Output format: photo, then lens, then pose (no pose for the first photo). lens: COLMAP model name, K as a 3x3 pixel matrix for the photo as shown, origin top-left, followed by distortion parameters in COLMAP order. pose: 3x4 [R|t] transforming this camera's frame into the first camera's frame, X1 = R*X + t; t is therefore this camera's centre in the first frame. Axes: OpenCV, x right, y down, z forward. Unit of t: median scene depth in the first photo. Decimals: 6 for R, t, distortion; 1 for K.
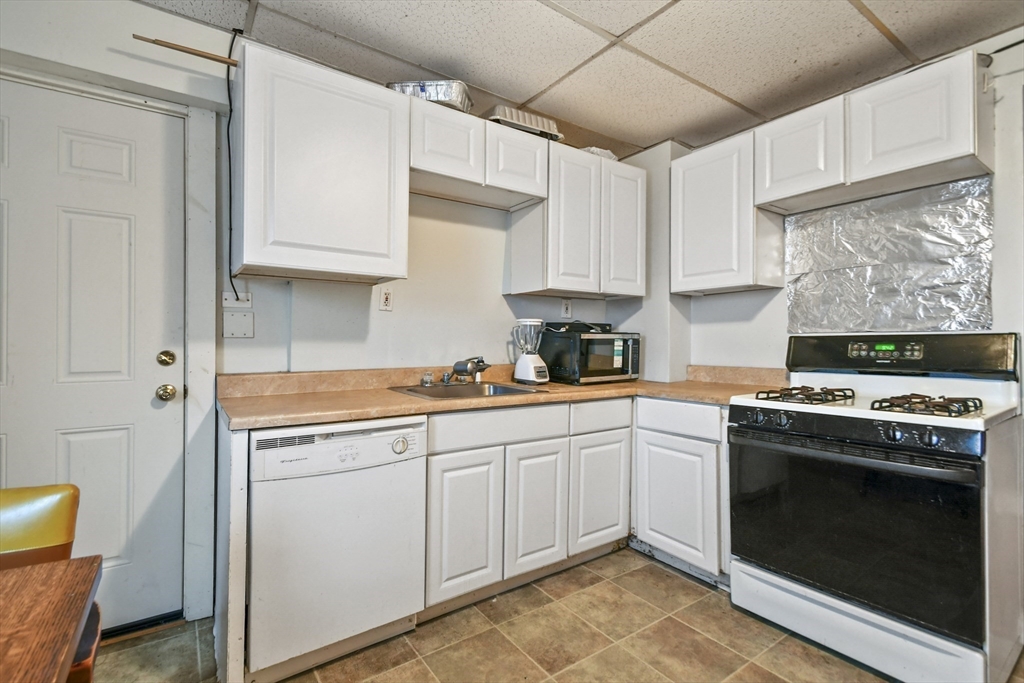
lens RADIAL K [[432.9, 0, 512.1], [0, 432.9, 338.9], [0, 0, 1]] dist [0.004428, 0.000085]
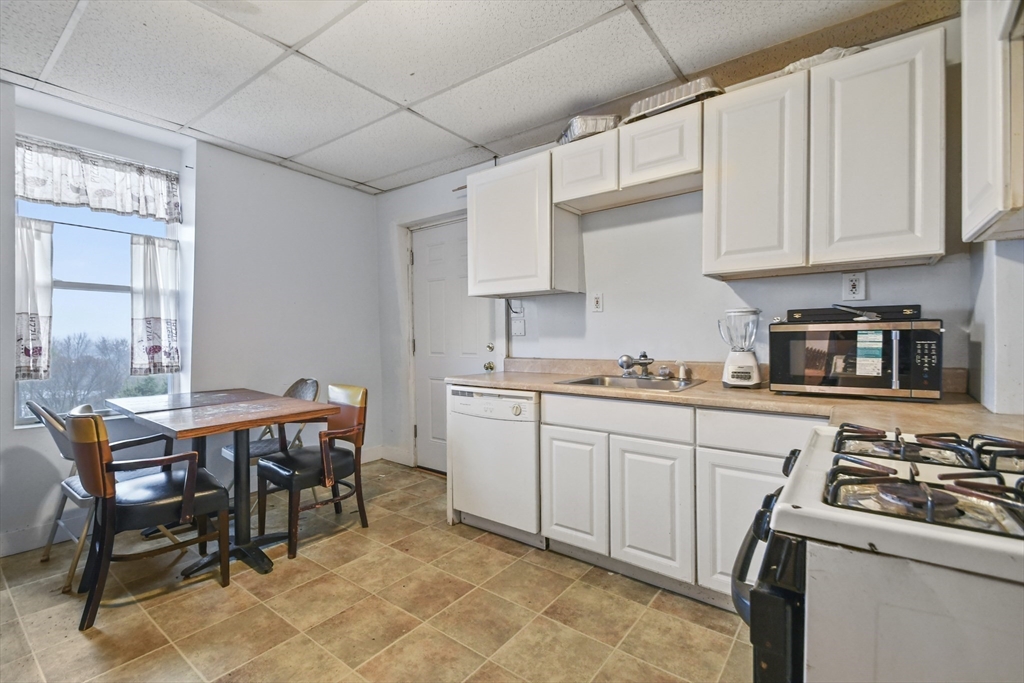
lens RADIAL K [[459.6, 0, 510.9], [0, 459.6, 343.1], [0, 0, 1]] dist [-0.000232, -0.003958]
pose [[0.328246, 0.007654, -0.944561, 0.959862], [0.014961, 0.999800, 0.013301, 0.001949], [0.944474, -0.018498, 0.328065, 0.389981]]
